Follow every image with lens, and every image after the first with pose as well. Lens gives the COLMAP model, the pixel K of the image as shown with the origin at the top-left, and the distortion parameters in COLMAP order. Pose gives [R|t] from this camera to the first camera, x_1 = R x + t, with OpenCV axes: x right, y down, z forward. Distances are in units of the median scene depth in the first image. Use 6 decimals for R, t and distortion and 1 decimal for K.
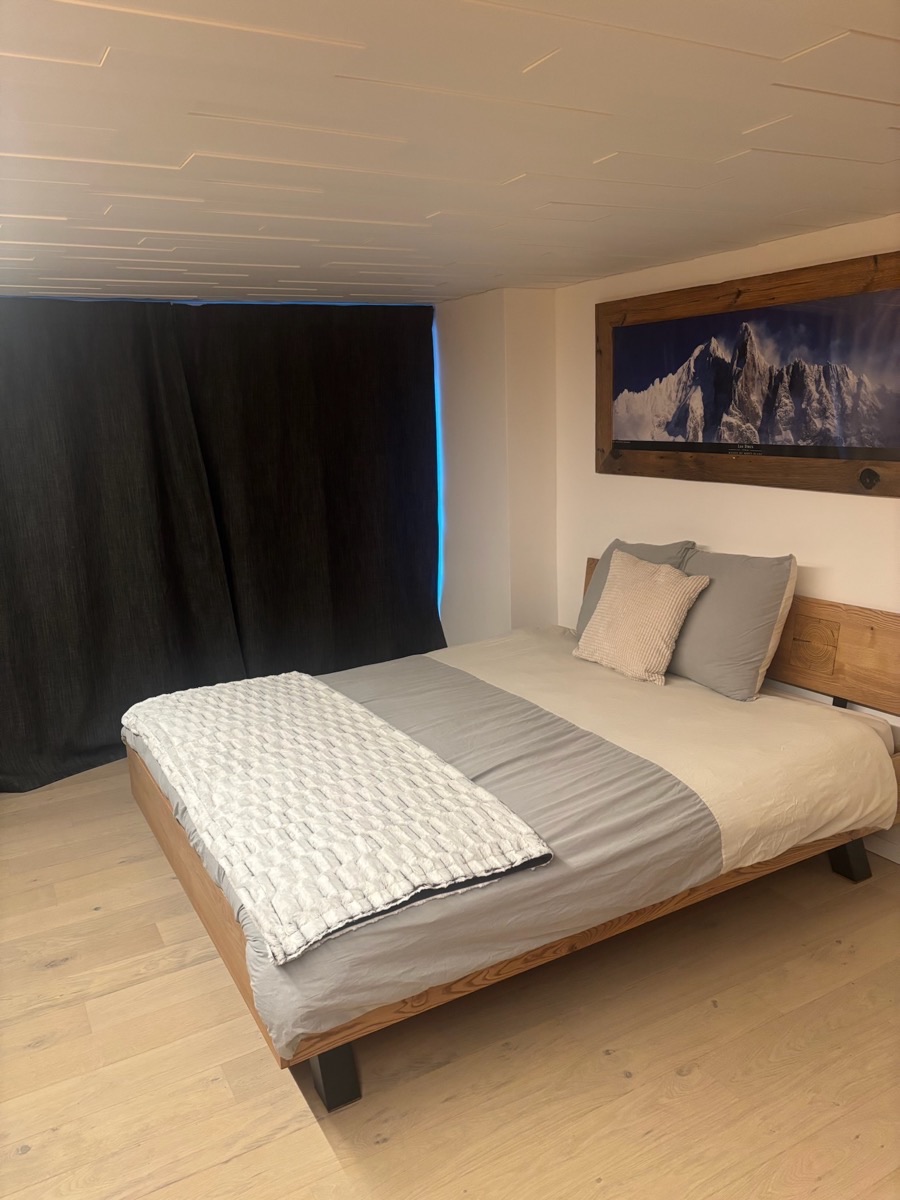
lens RADIAL K [[898.3, 0, 454.6], [0, 898.3, 603.1], [0, 0, 1]] dist [0.011192, 0.003760]
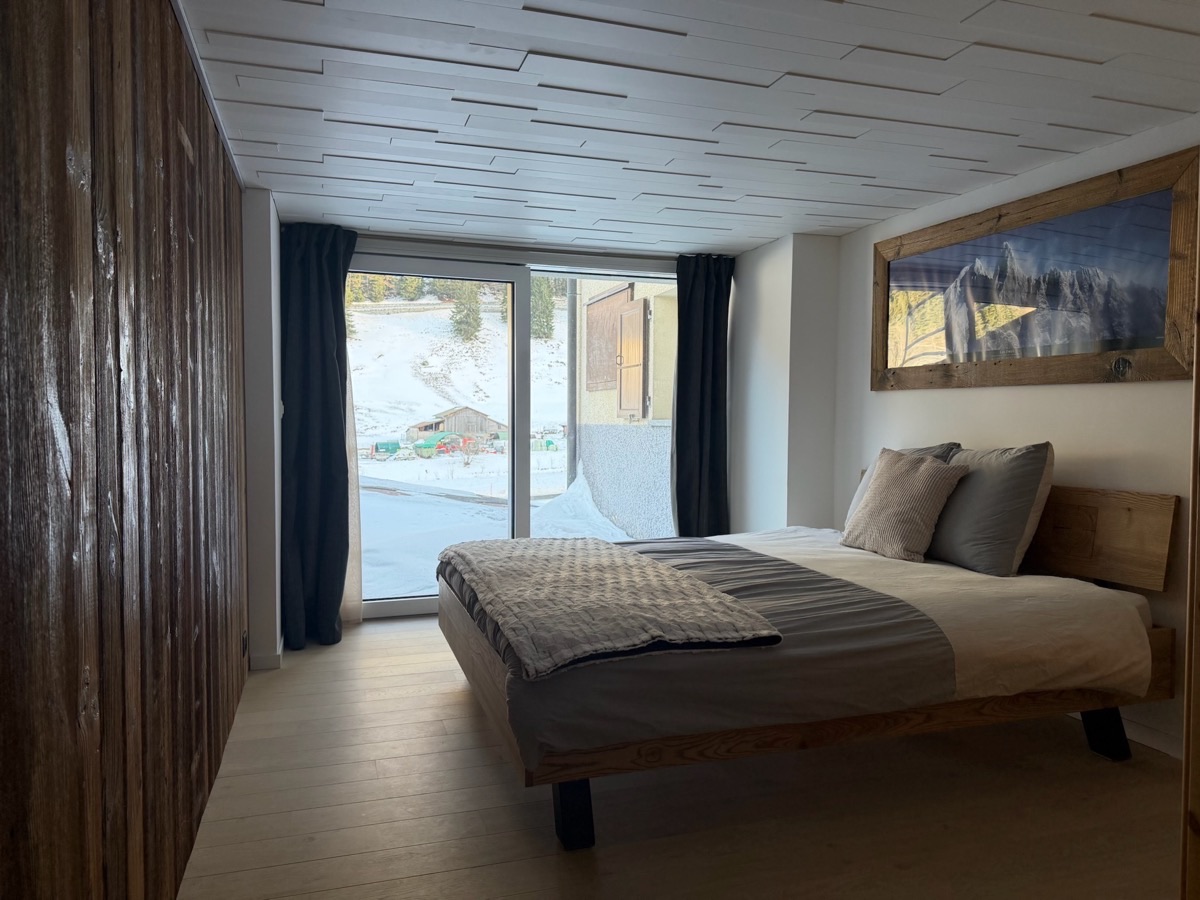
lens RADIAL K [[839.5, 0, 595.5], [0, 839.5, 447.9], [0, 0, 1]] dist [-0.004776, -0.018647]
pose [[0.977254, 0.050671, -0.205931, 0.054710], [-0.086243, 0.982072, -0.167621, 0.159151], [0.193746, 0.181568, 0.964104, -0.050268]]
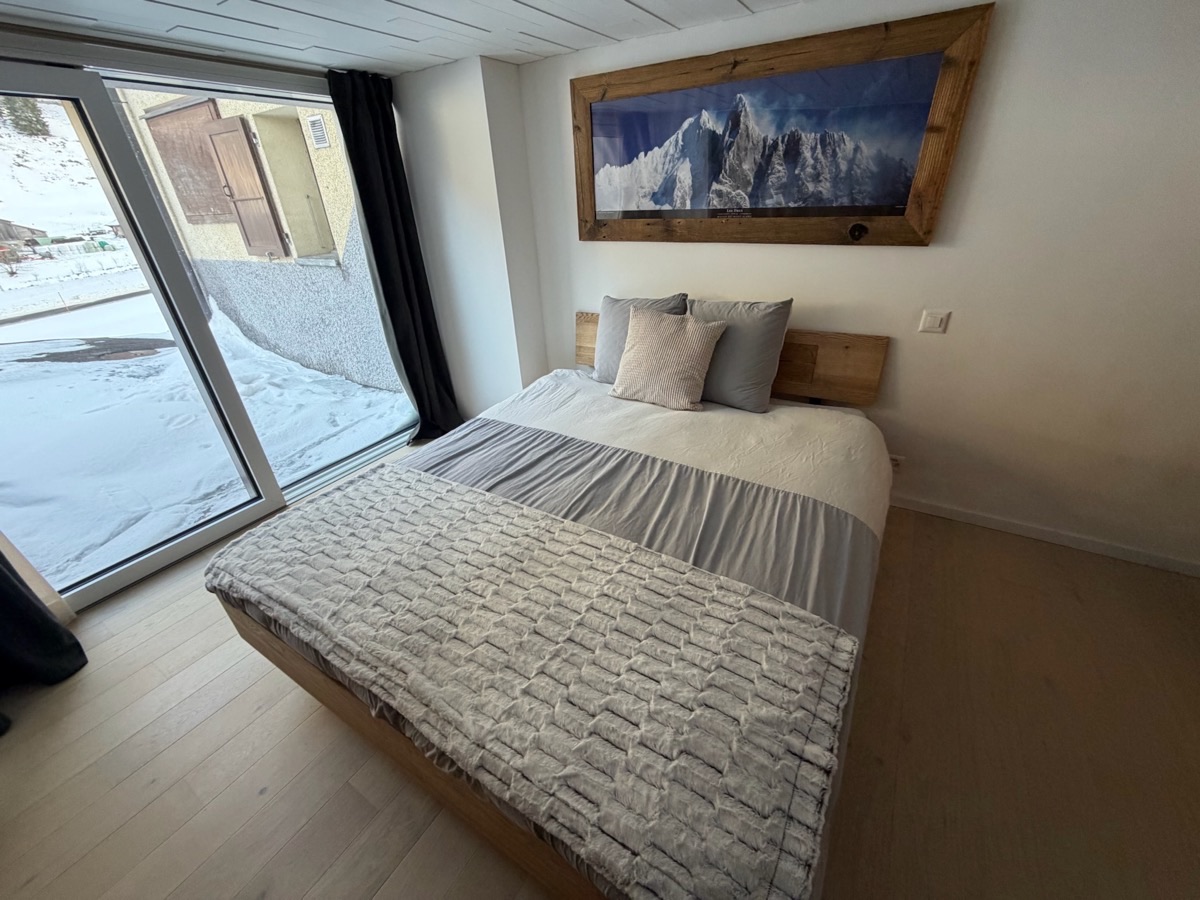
lens RADIAL K [[483.8, 0, 602.1], [0, 483.8, 450.5], [0, 0, 1]] dist [0.002811, -0.001908]
pose [[0.878140, -0.225421, 0.421965, -0.208108], [0.113335, 0.954945, 0.274290, -0.064186], [-0.464784, -0.193042, 0.864124, 0.461765]]
